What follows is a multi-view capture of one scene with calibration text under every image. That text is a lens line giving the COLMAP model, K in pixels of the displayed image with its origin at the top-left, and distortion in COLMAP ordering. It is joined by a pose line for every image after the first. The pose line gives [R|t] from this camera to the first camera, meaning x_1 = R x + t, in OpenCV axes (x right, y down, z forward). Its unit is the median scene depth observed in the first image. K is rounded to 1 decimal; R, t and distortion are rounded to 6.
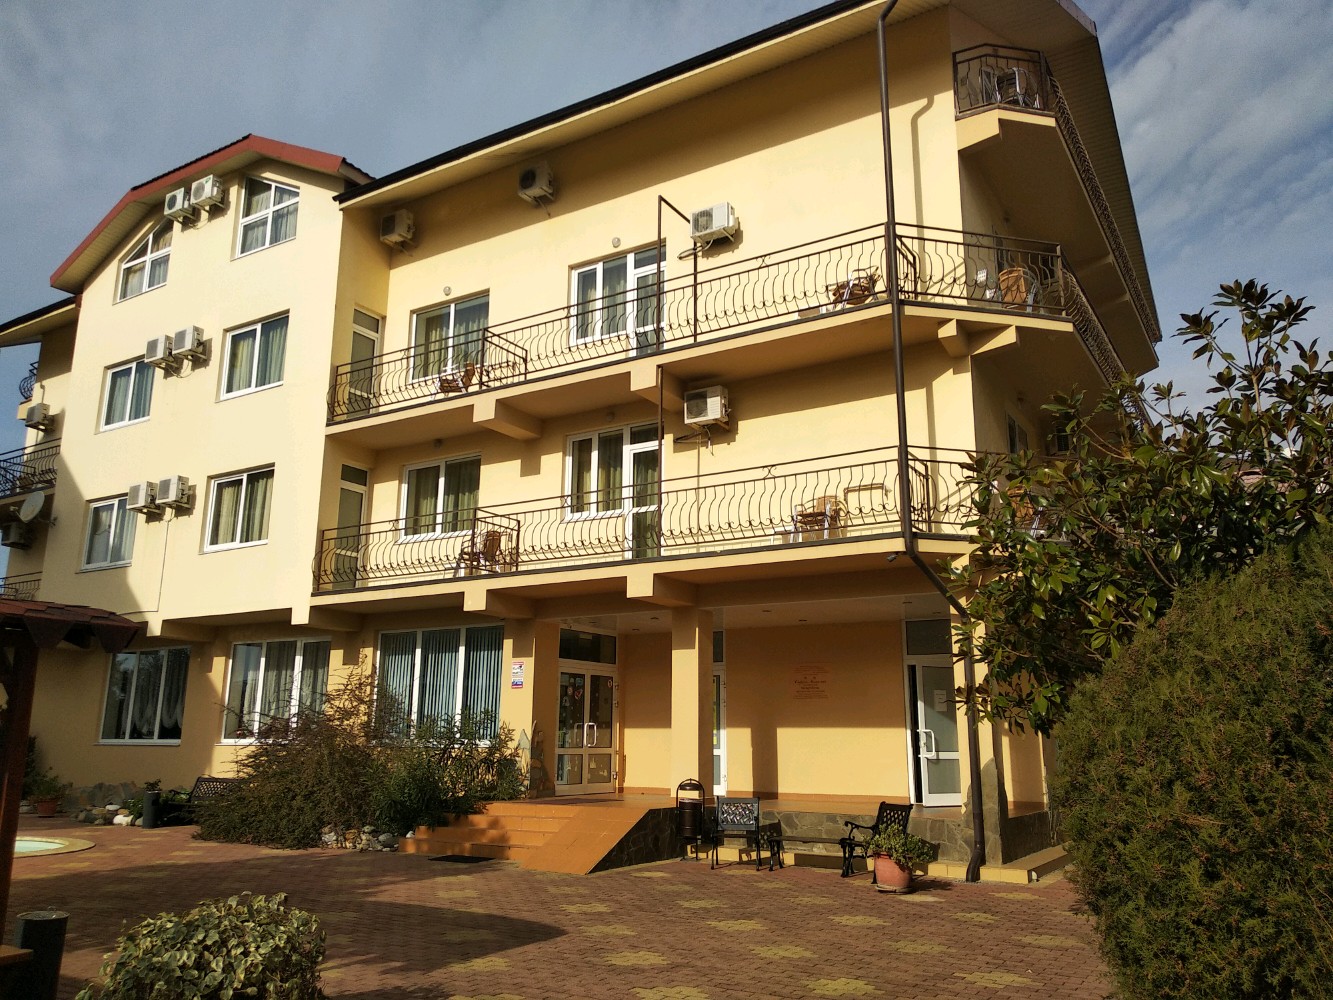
lens RADIAL K [[1021.0, 0, 697.7], [0, 1021.0, 489.6], [0, 0, 1]] dist [0.025546, -0.046025]
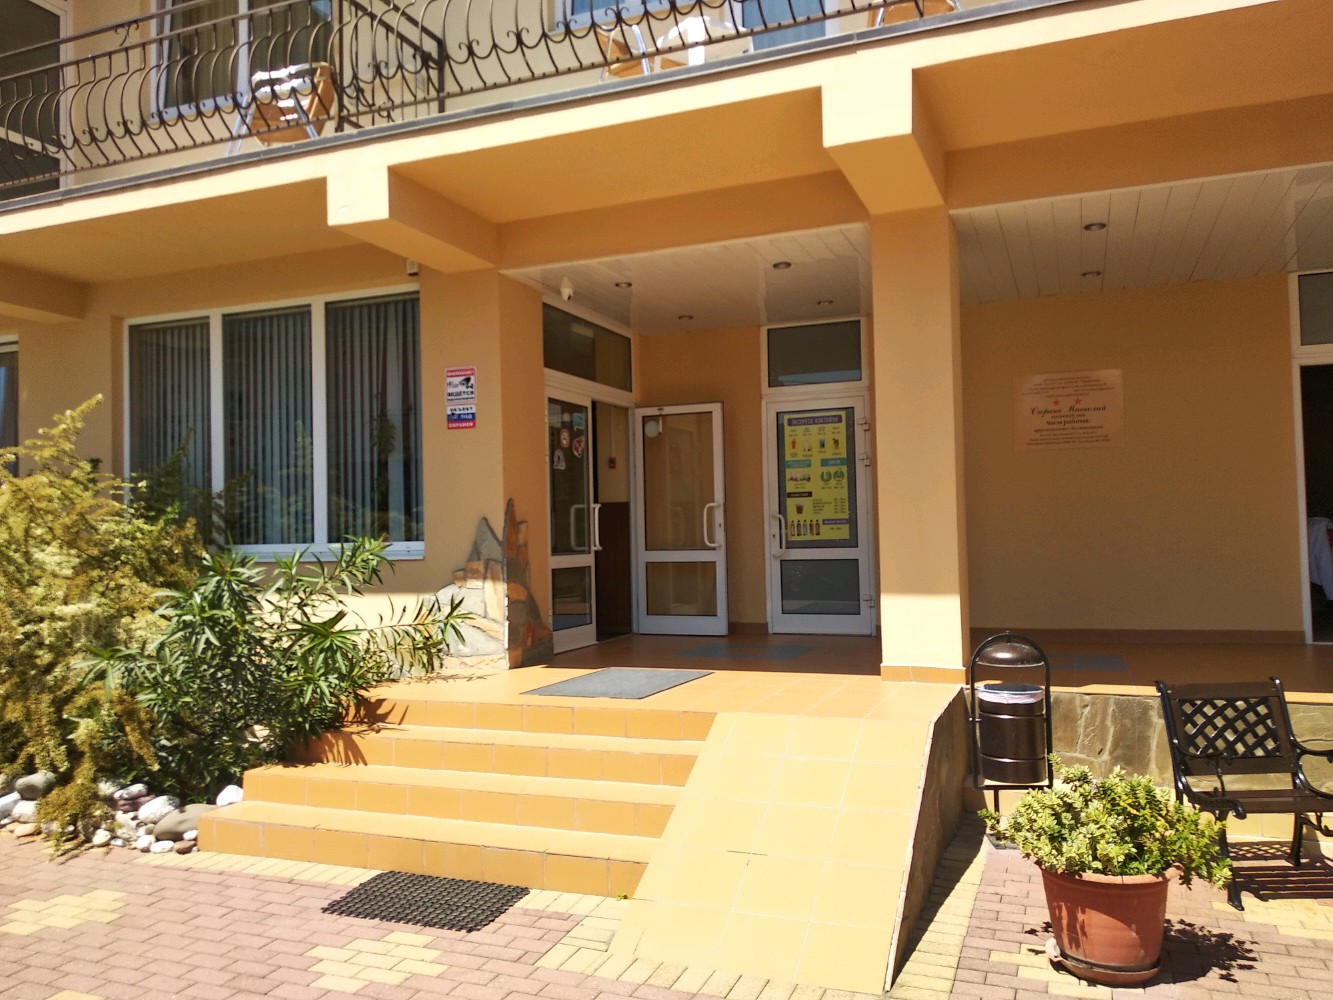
lens RADIAL K [[1021.0, 0, 643.0], [0, 1021.0, 504.0], [0, 0, 1]] dist [0.025546, -0.046025]
pose [[0.991064, -0.021415, 0.131656, -0.157991], [-0.006825, 0.977594, 0.210389, 0.132164], [-0.133212, -0.209407, 0.968712, 0.552577]]
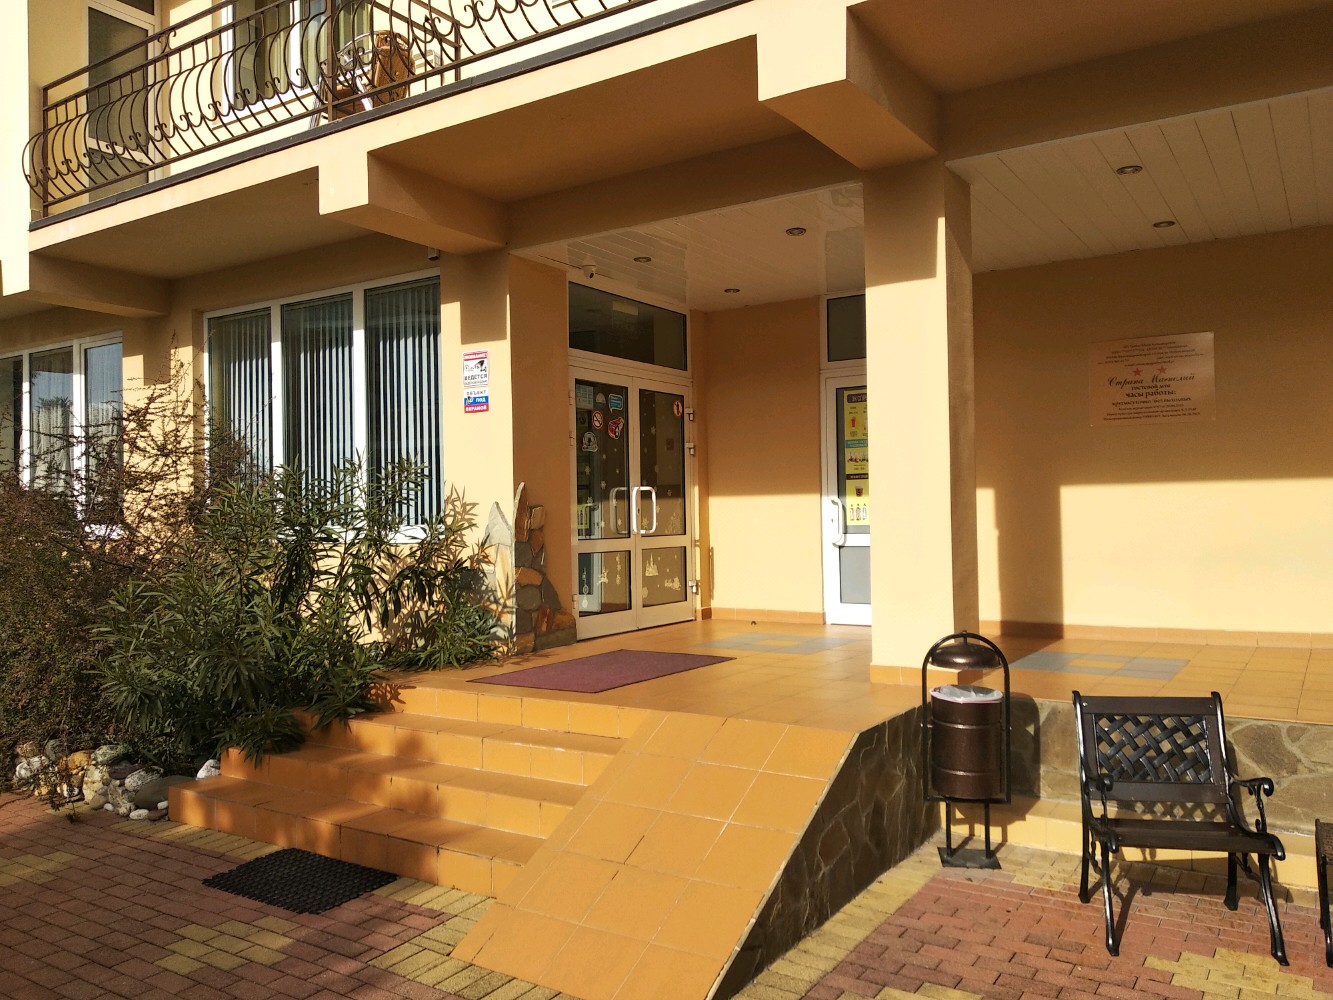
lens RADIAL K [[1021.0, 0, 659.4], [0, 1021.0, 501.9], [0, 0, 1]] dist [0.025546, -0.046025]
pose [[0.997710, -0.021881, -0.063993, -0.070736], [0.035866, 0.973384, 0.226358, 0.134549], [0.057337, -0.228135, 0.971940, 0.565097]]
